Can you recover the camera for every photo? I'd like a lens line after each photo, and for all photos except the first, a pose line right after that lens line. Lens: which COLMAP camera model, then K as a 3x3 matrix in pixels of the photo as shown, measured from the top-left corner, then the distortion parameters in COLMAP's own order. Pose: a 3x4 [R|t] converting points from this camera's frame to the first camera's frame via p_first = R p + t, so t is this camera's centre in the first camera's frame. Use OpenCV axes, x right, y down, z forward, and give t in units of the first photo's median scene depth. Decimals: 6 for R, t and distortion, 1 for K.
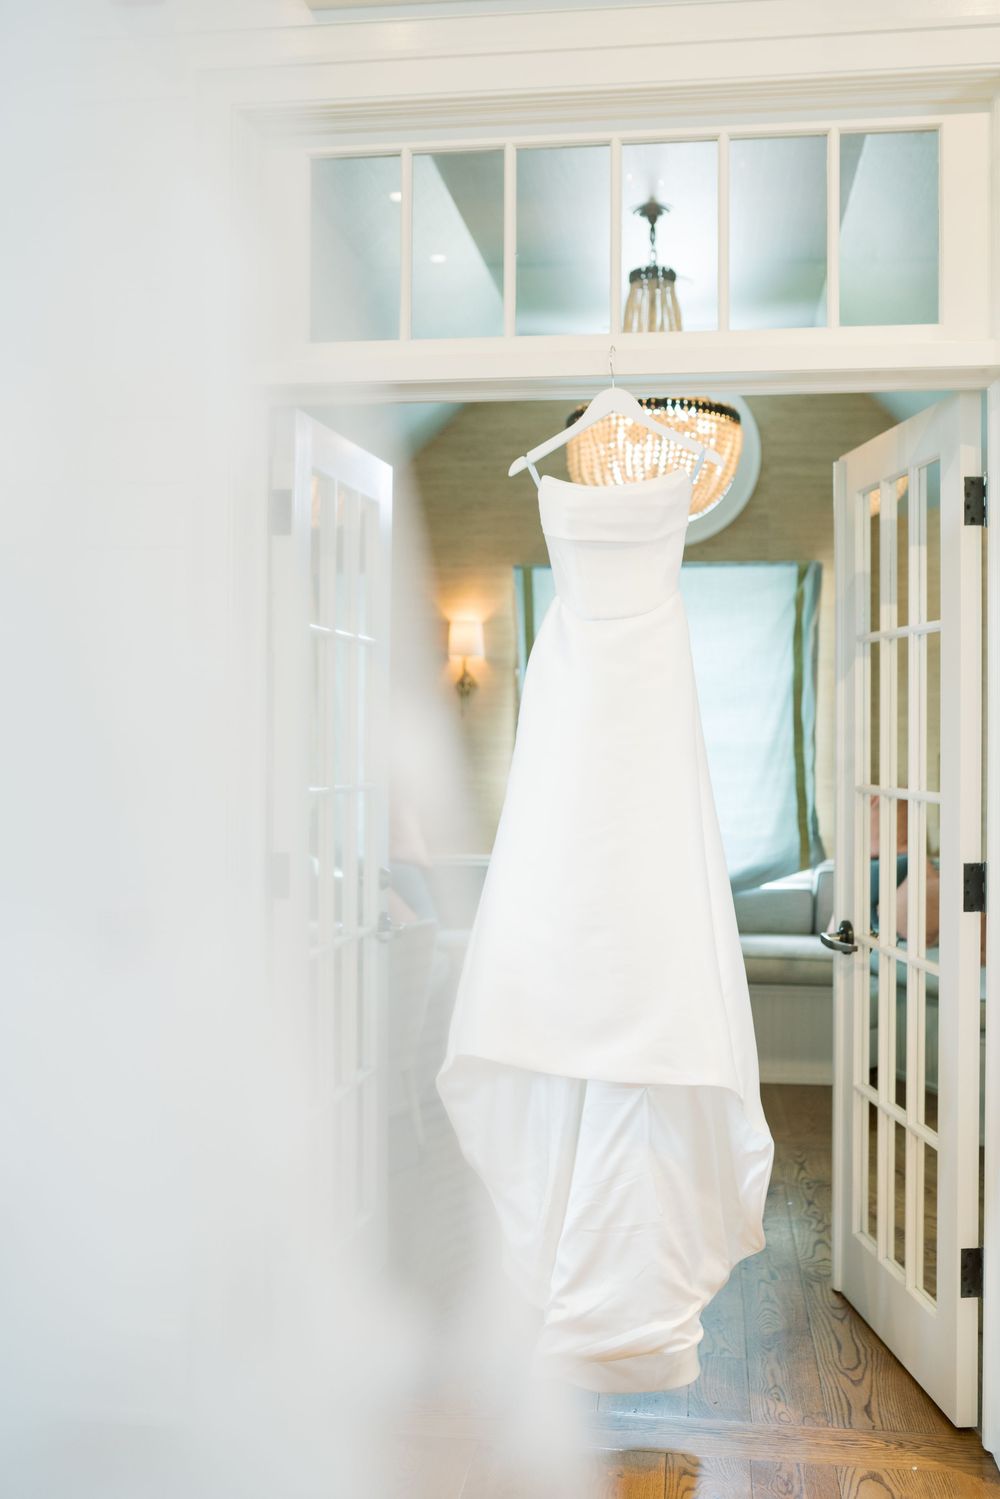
lens RADIAL K [[1506.6, 0, 500.0], [0, 1506.6, 749.5], [0, 0, 1]] dist [-0.105212, -0.000372]
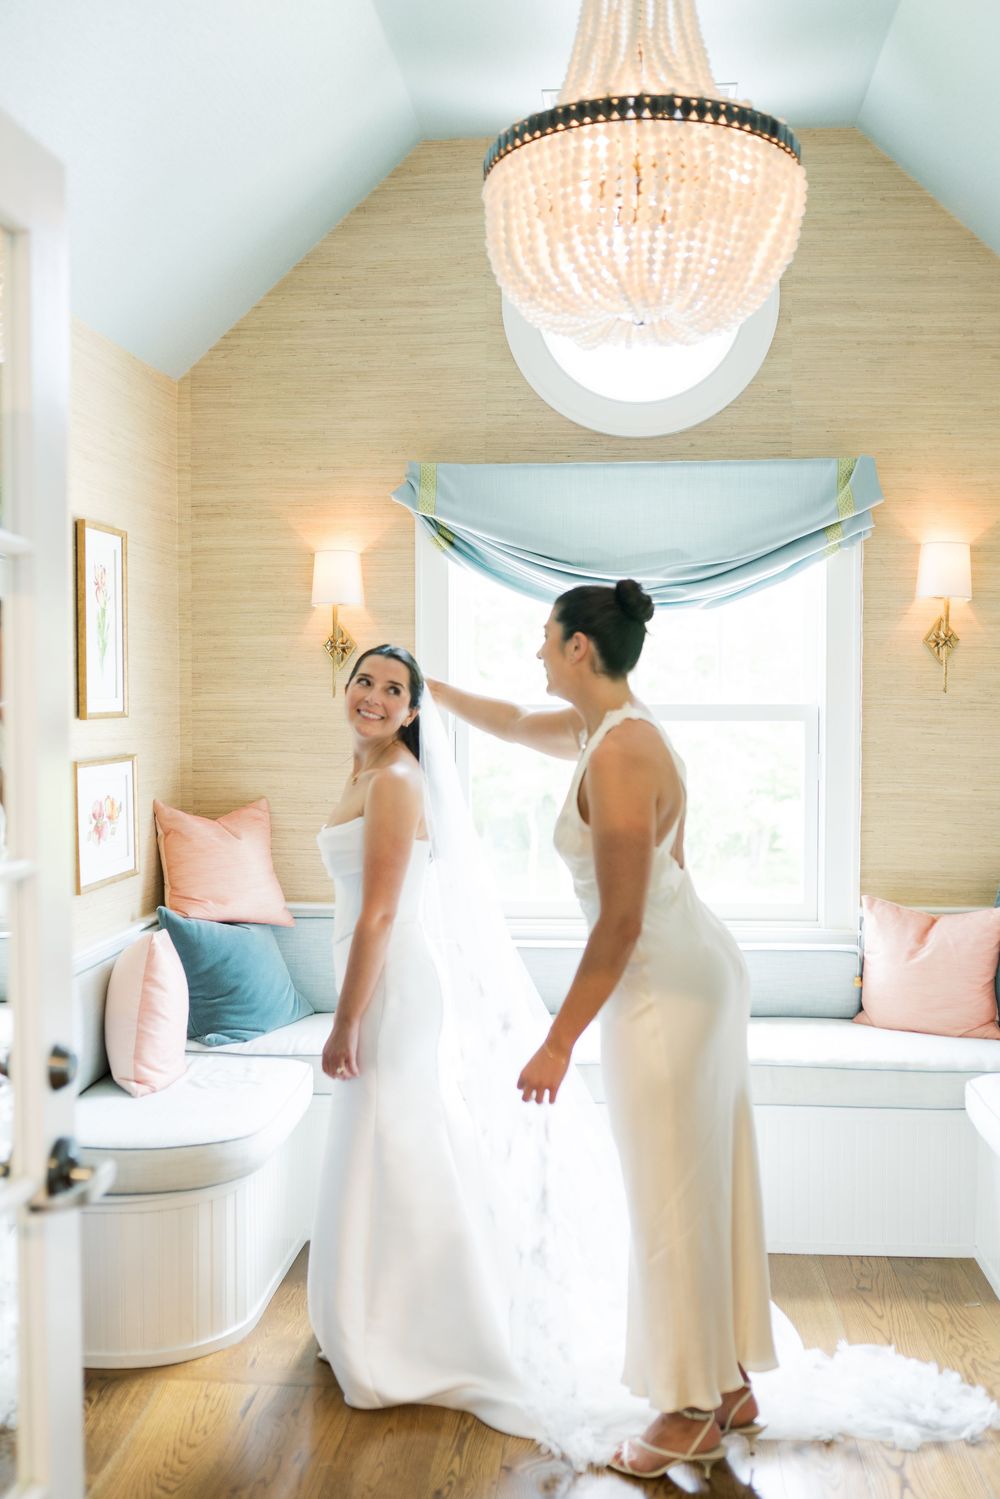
lens RADIAL K [[1506.6, 0, 500.0], [0, 1506.6, 749.5], [0, 0, 1]] dist [-0.105212, -0.000372]
pose [[0.998738, -0.009077, 0.049401, 0.021324], [0.008007, 0.999730, 0.021808, -0.015415], [-0.049585, -0.021385, 0.998541, 0.451672]]
